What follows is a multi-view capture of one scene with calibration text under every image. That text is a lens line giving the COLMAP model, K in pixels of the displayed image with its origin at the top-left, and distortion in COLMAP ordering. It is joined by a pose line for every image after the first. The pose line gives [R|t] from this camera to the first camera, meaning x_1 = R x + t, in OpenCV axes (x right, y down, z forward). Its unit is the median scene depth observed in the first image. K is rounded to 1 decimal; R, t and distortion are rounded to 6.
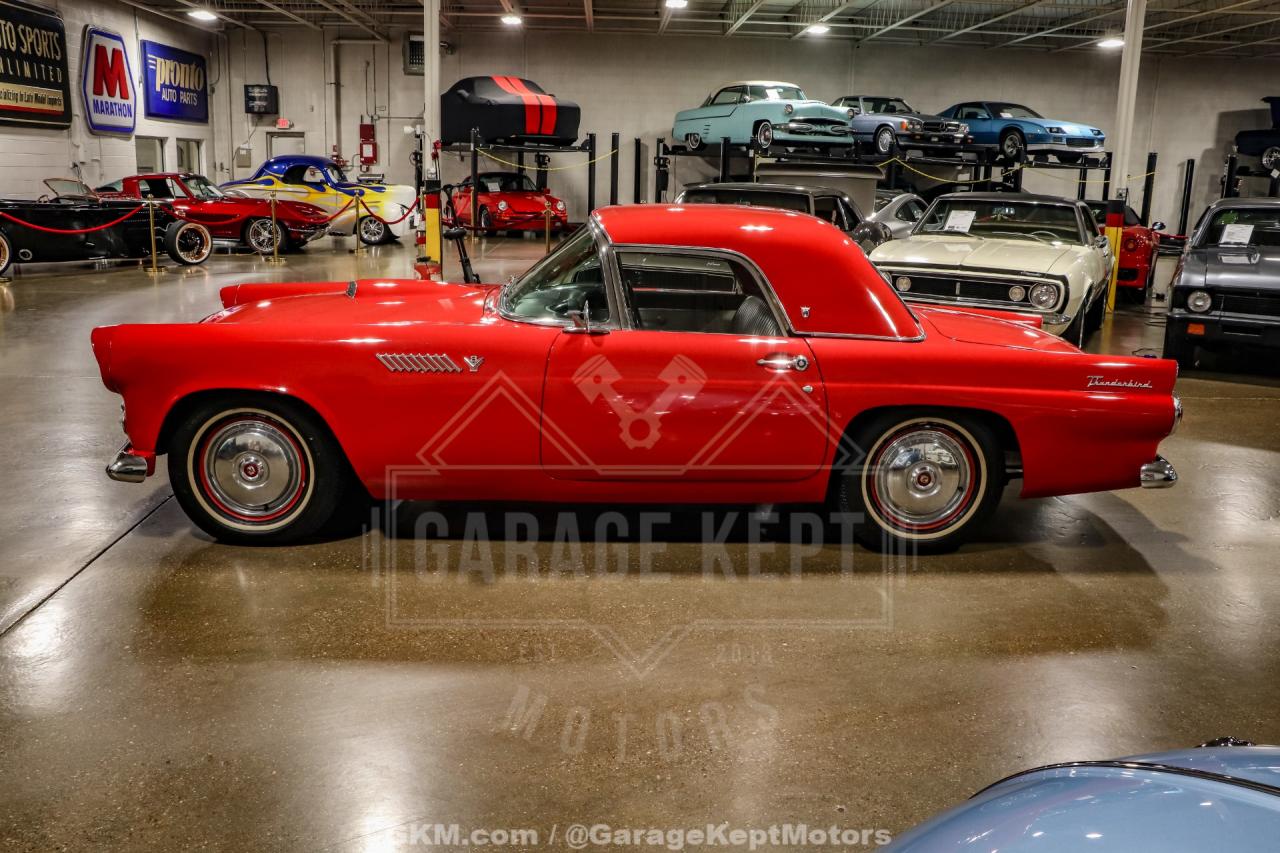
lens RADIAL K [[1171.4, 0, 640.0], [0, 1171.4, 426.5], [0, 0, 1]] dist [-0.162069, 0.218538]
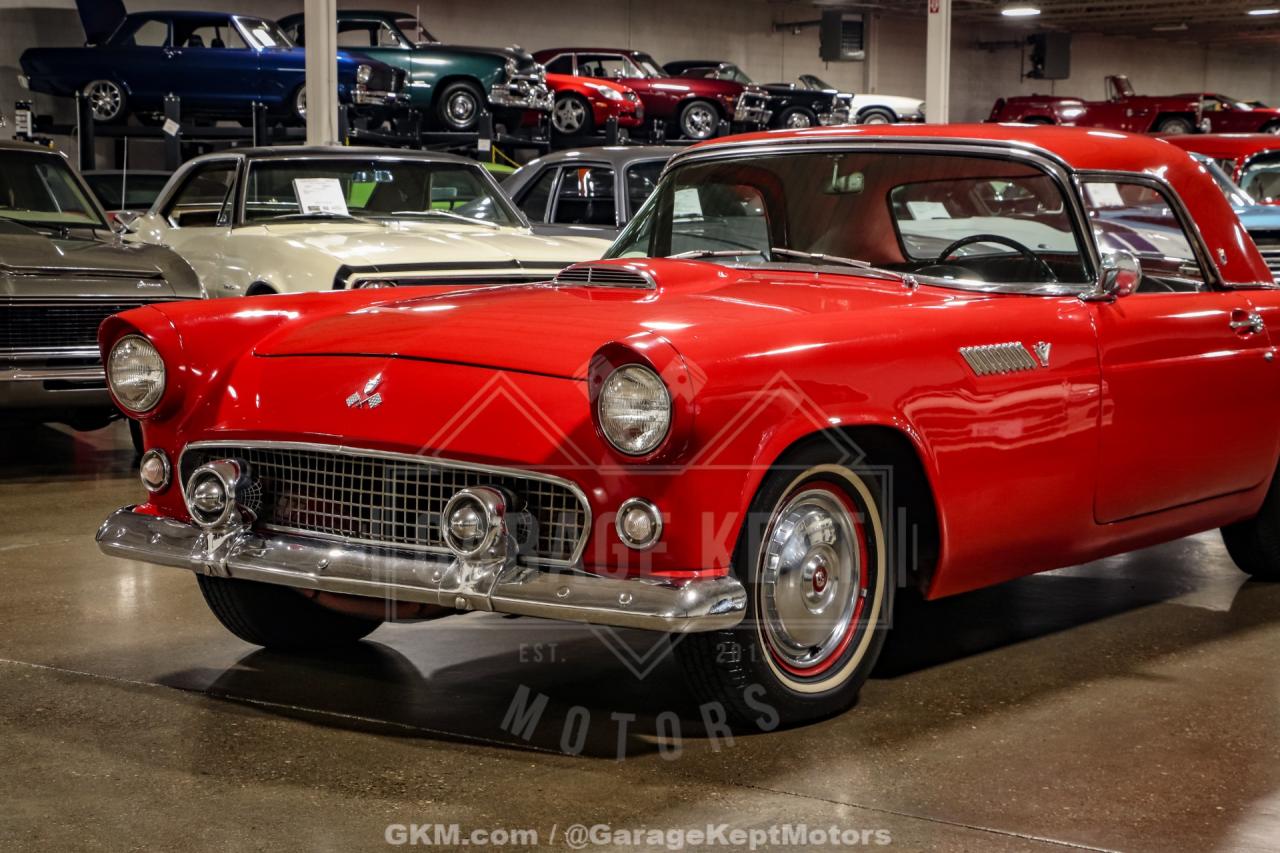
lens RADIAL K [[2584.2, 0, 640.0], [0, 2584.2, 426.5], [0, 0, 1]] dist [0.294379, 0.426136]
pose [[0.615159, -0.094053, 0.782773, -0.304935], [0.184697, 0.982422, -0.027107, -0.003974], [-0.766463, 0.161251, 0.621717, 0.060844]]
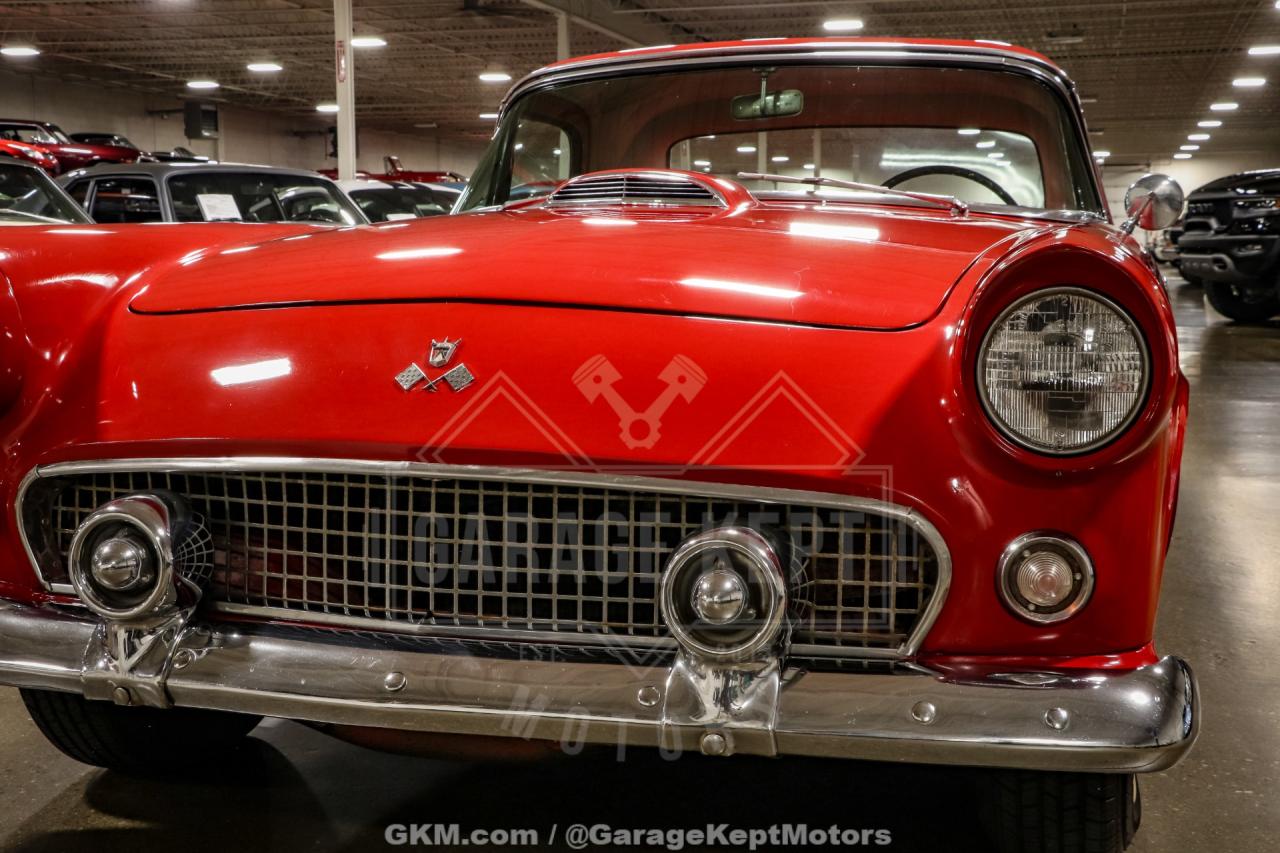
lens RADIAL K [[1664.9, 0, 640.0], [0, 1664.9, 426.5], [0, 0, 1]] dist [-0.007449, 0.360517]
pose [[0.286834, -0.127677, 0.949434, -0.194773], [0.221541, 0.973054, 0.063923, -0.020792], [-0.932012, 0.192003, 0.307391, 0.216964]]
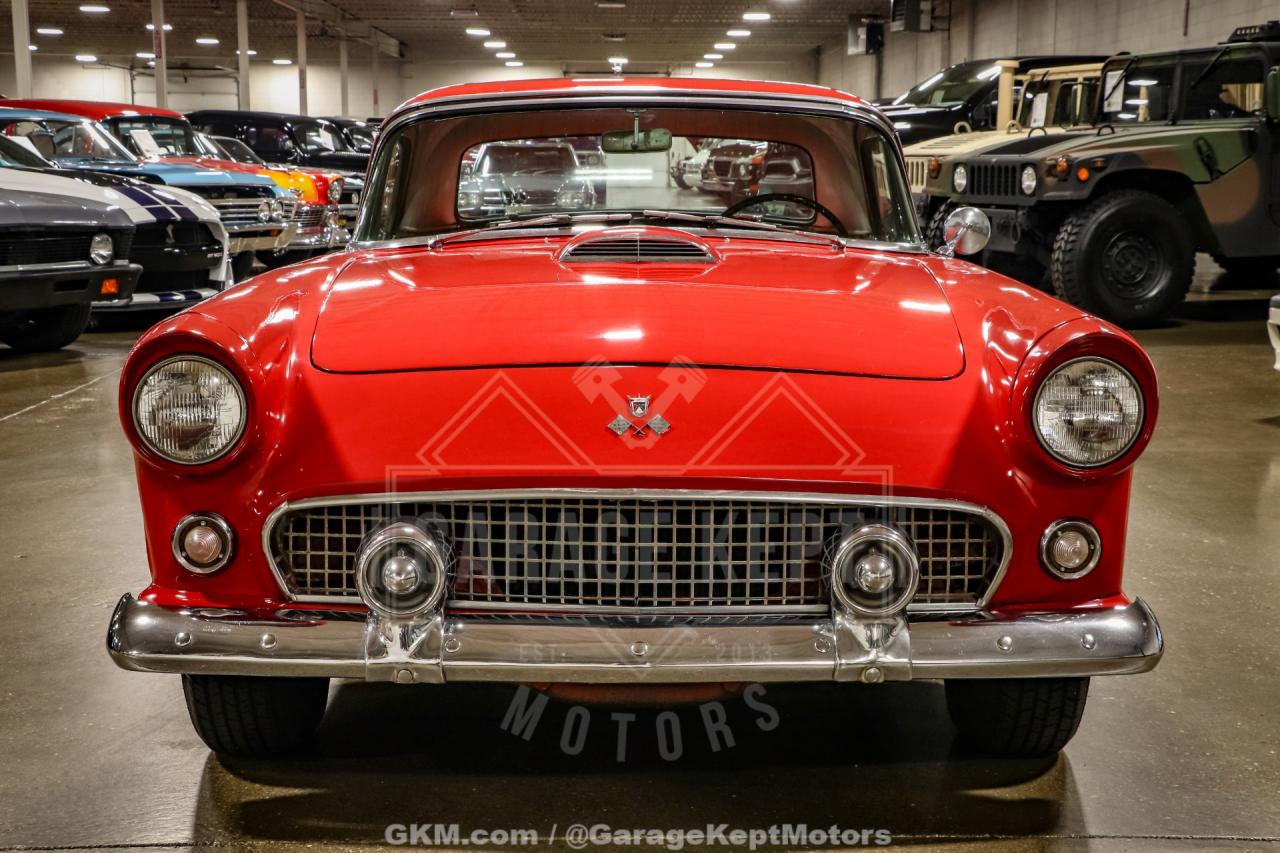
lens RADIAL K [[1988.3, 0, 640.0], [0, 1988.3, 426.5], [0, 0, 1]] dist [0.181804, 0.063040]
pose [[-0.003080, -0.159986, 0.987114, -0.264150], [0.221199, 0.962558, 0.156697, -0.045605], [-0.975224, 0.218832, 0.032424, 0.253724]]
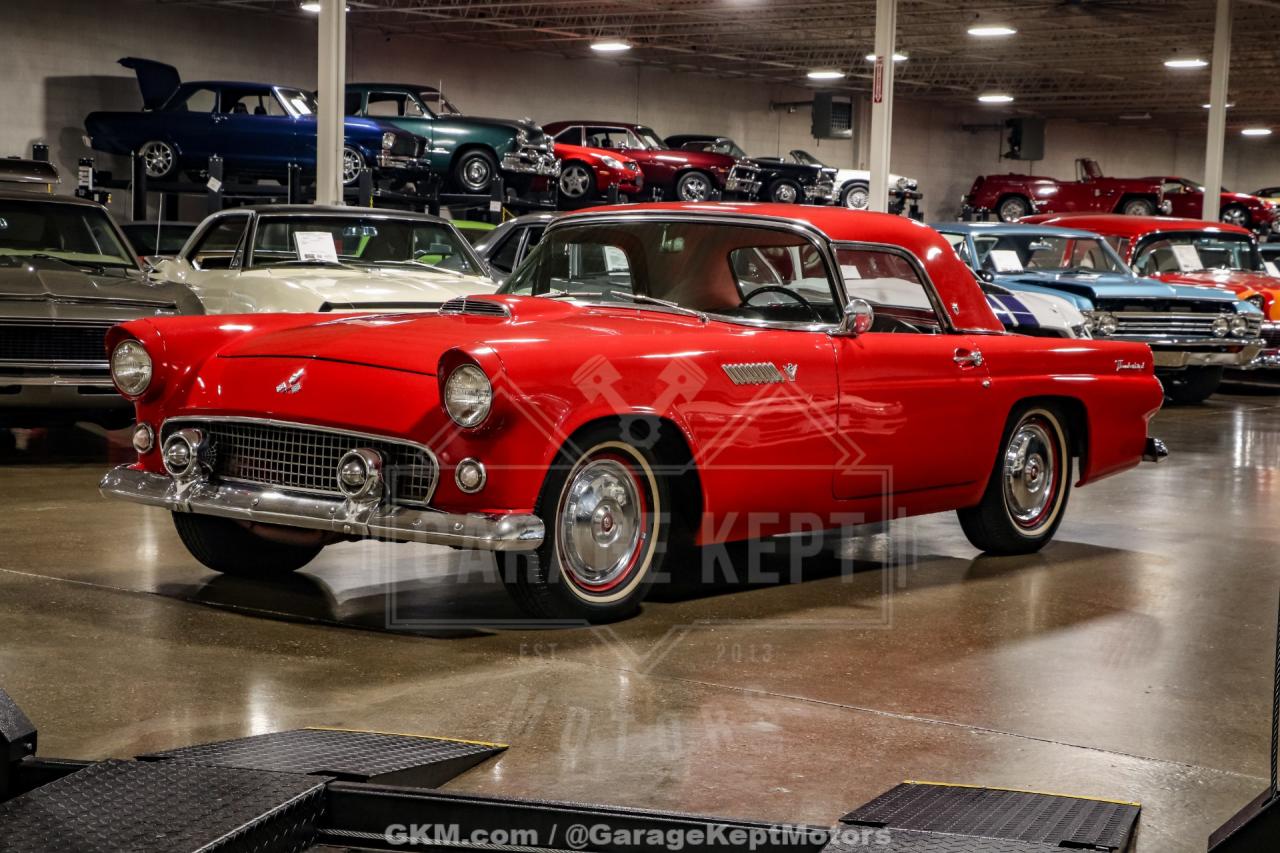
lens RADIAL K [[2502.3, 0, 640.0], [0, 2502.3, 426.5], [0, 0, 1]] dist [0.274273, 0.214213]
pose [[0.629277, -0.060460, 0.774826, -0.368032], [0.157225, 0.986259, -0.050733, 0.014014], [-0.761111, 0.153747, 0.630136, -0.024855]]
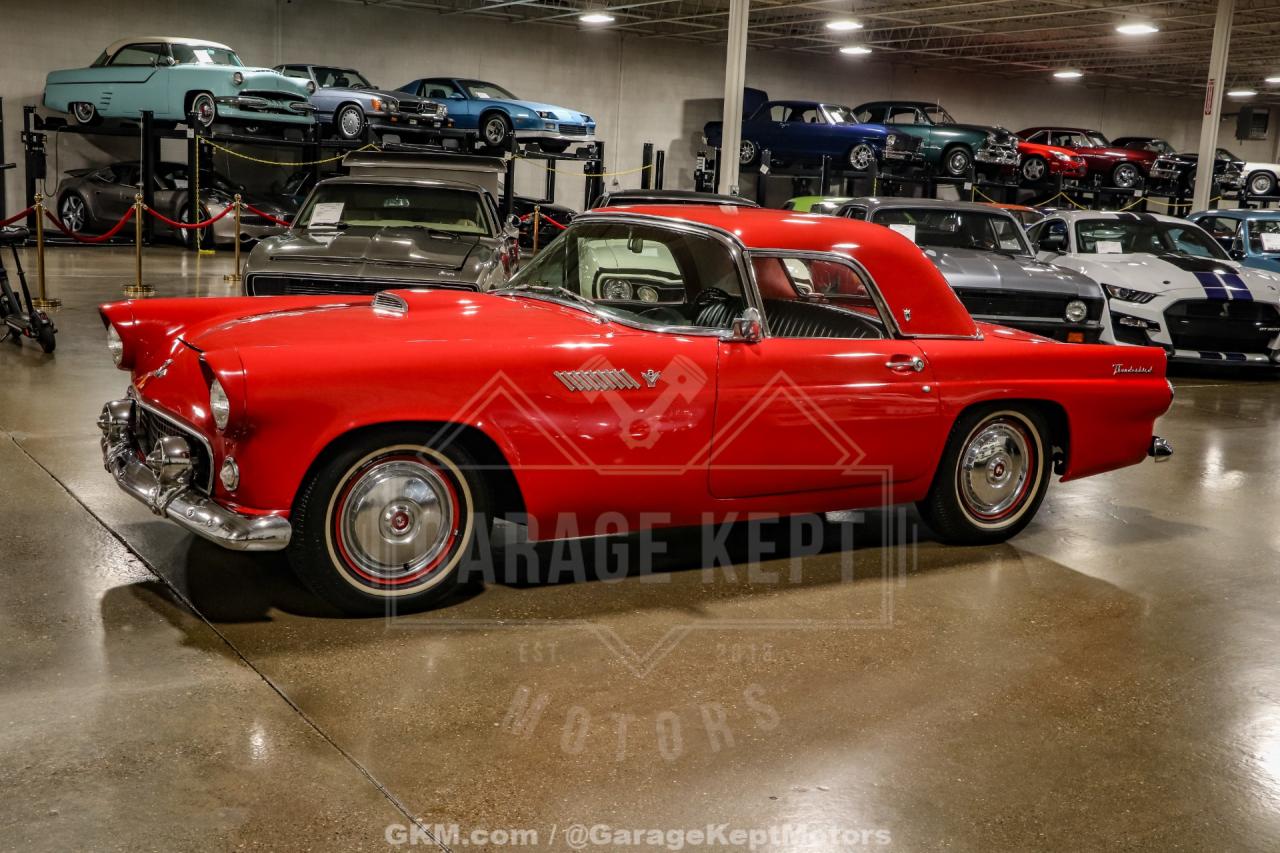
lens RADIAL K [[1504.6, 0, 640.0], [0, 1504.6, 426.5], [0, 0, 1]] dist [-0.066507, 0.359146]
pose [[0.862552, -0.062366, 0.502111, -0.160780], [0.081641, 0.996526, -0.016470, 0.000256], [-0.499339, 0.055199, 0.864646, -0.004578]]
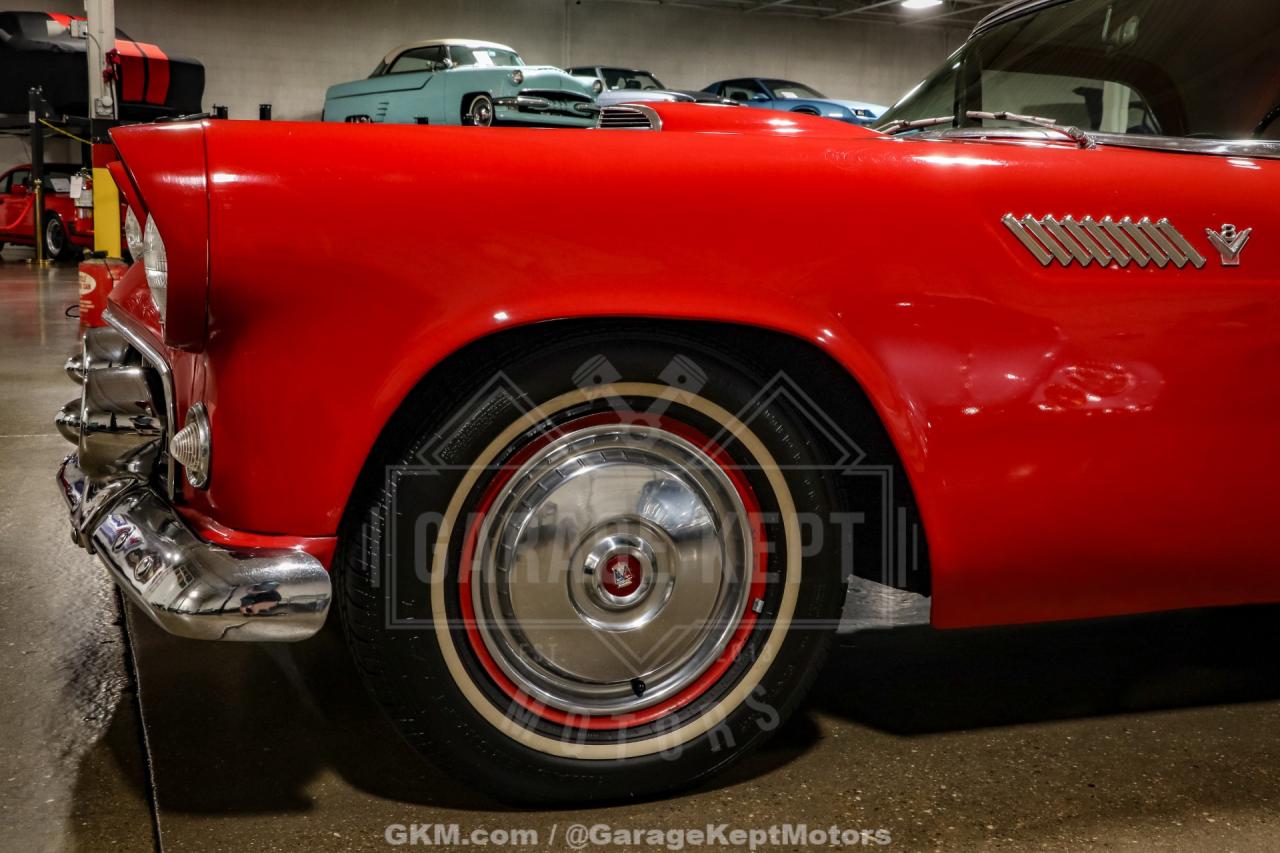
lens RADIAL K [[1504.6, 0, 640.0], [0, 1504.6, 426.5], [0, 0, 1]] dist [-0.066507, 0.359146]
pose [[0.945426, -0.039652, 0.323416, -0.104067], [0.065295, 0.995490, -0.068823, 0.005522], [-0.319228, 0.086184, 0.943751, 0.130367]]
